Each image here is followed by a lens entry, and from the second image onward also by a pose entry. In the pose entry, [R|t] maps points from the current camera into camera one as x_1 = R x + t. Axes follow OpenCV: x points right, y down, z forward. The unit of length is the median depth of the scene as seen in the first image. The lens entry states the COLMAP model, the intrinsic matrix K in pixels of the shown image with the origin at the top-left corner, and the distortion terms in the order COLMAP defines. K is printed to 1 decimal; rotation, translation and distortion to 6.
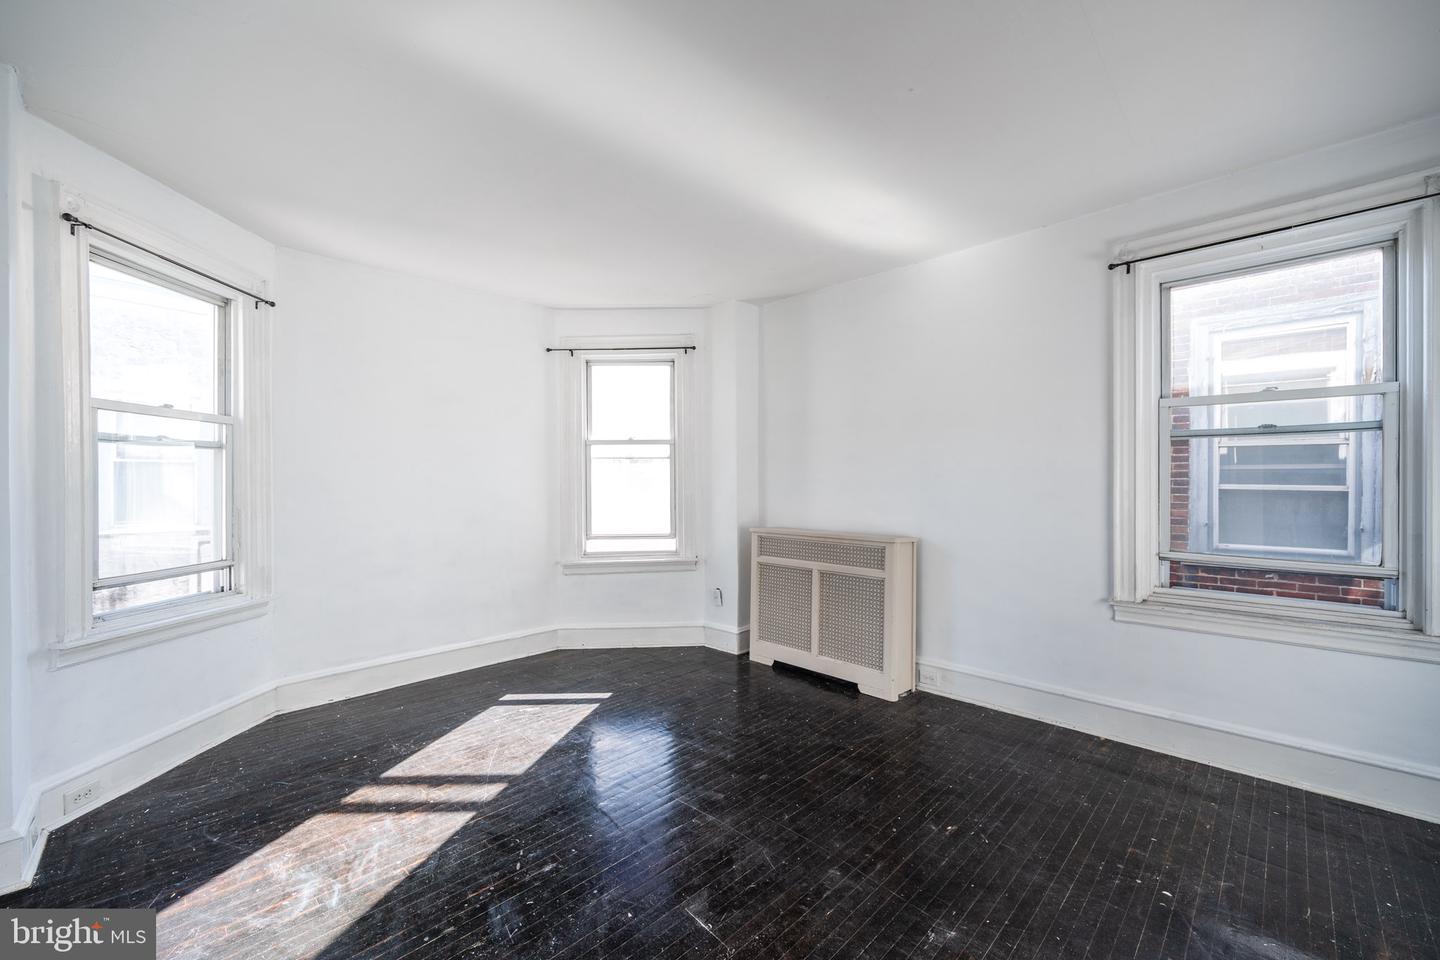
lens RADIAL K [[576.8, 0, 725.8], [0, 576.8, 485.0], [0, 0, 1]] dist [0.001302, 0.000047]
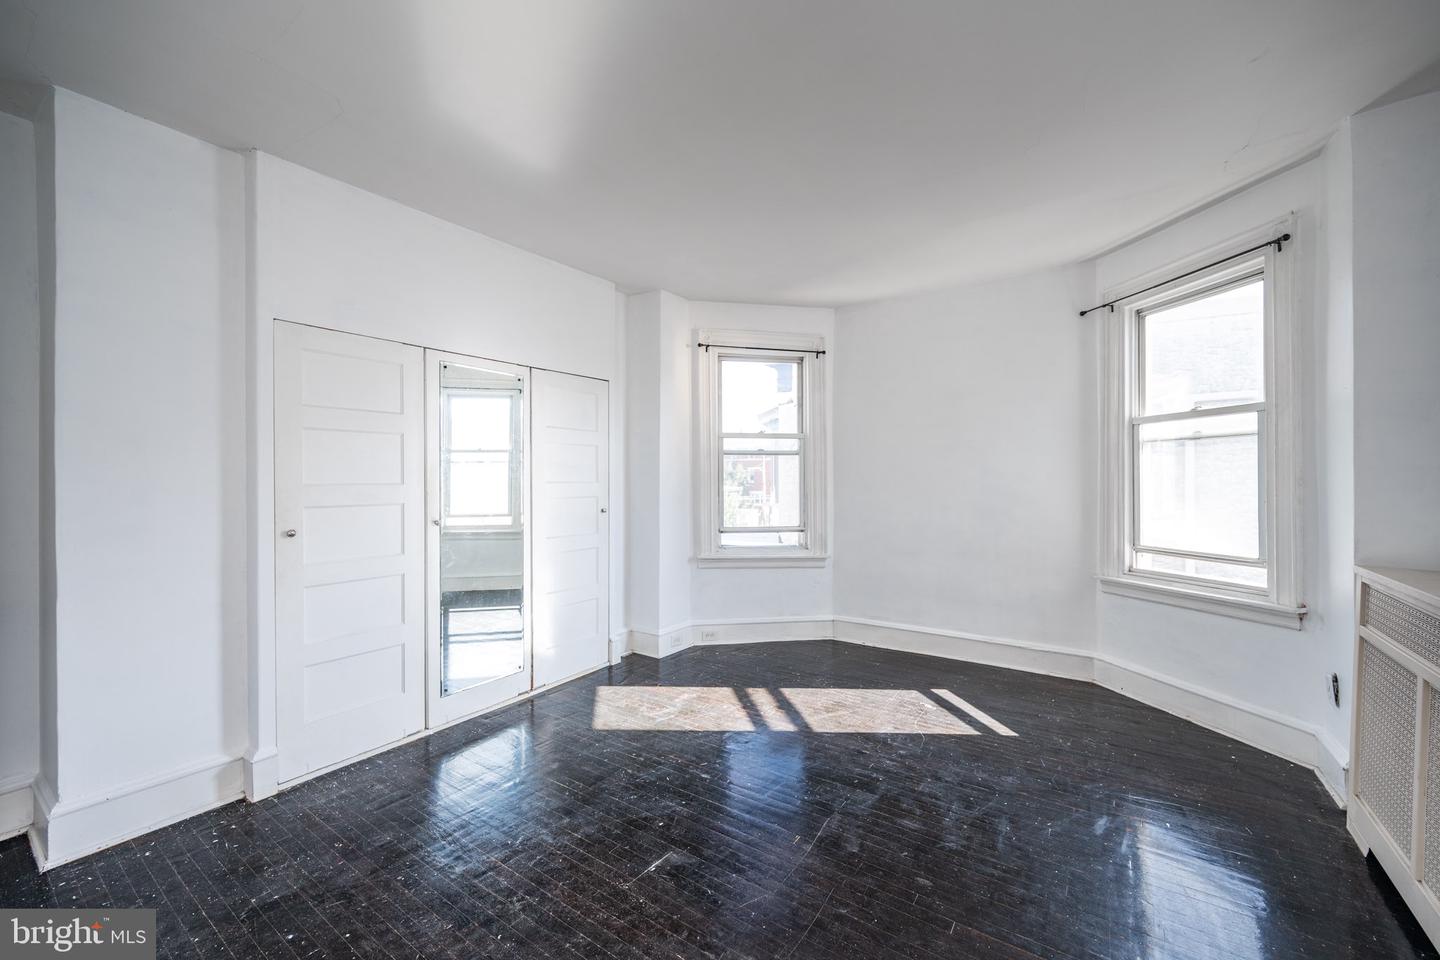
lens RADIAL K [[576.8, 0, 725.8], [0, 576.8, 485.0], [0, 0, 1]] dist [0.001302, 0.000047]
pose [[0.167859, 0.011007, -0.985750, 0.617763], [-0.002158, 0.999939, 0.010798, 0.002507], [0.985809, 0.000314, 0.167873, 0.536897]]
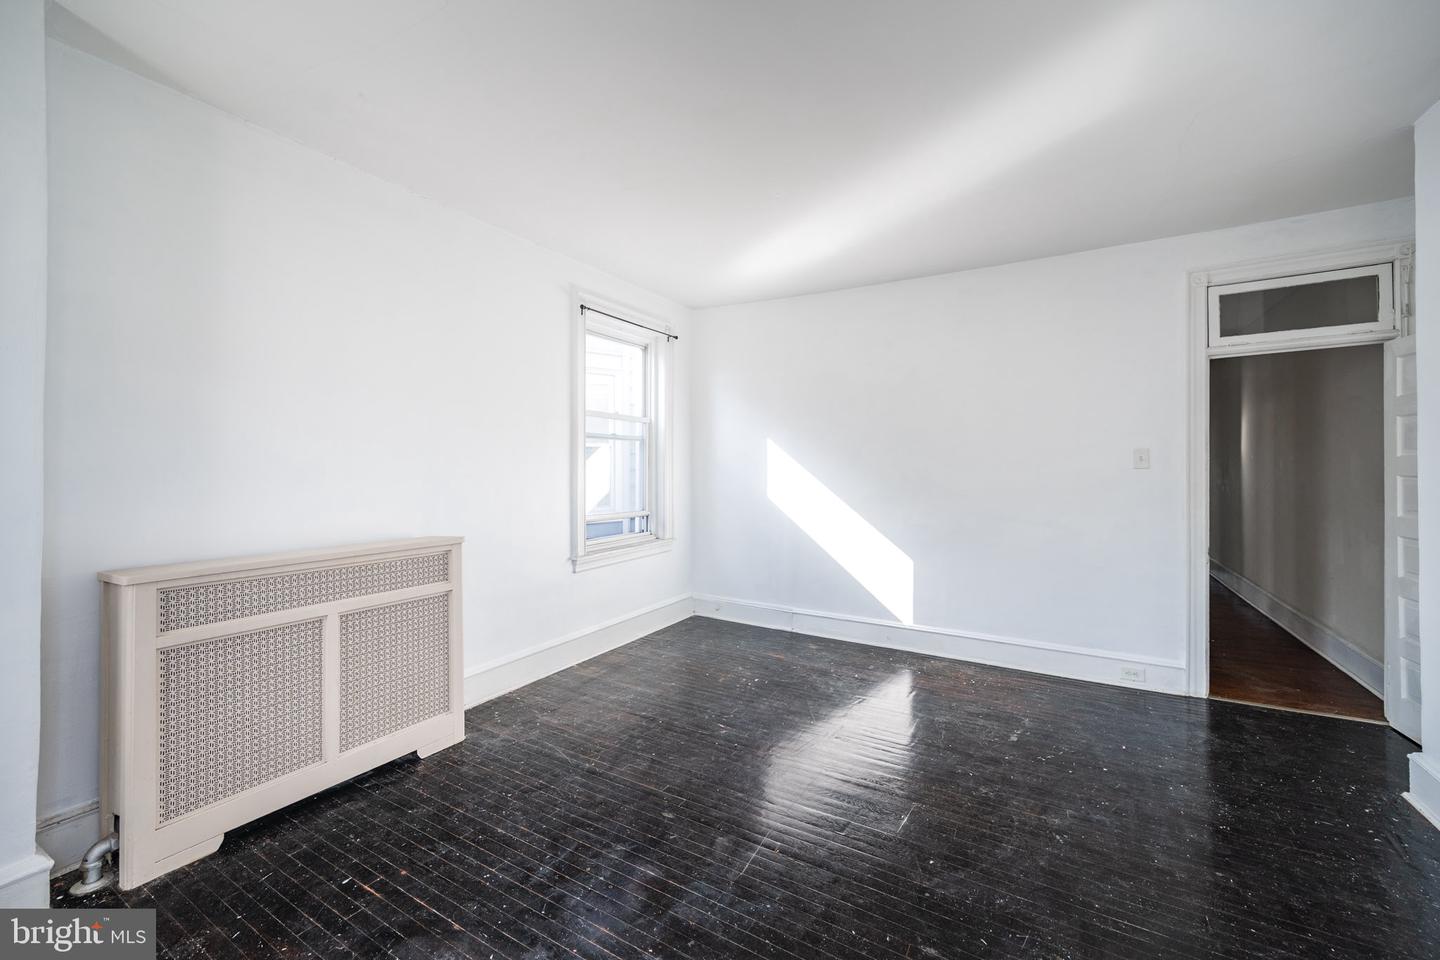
lens RADIAL K [[578.1, 0, 718.1], [0, 578.1, 467.1], [0, 0, 1]] dist [0.000460, -0.000084]
pose [[-0.233766, 0.000979, 0.972292, -0.657666], [0.007022, 0.999975, 0.000681, -0.004579], [-0.972268, 0.006987, -0.233767, 0.949611]]
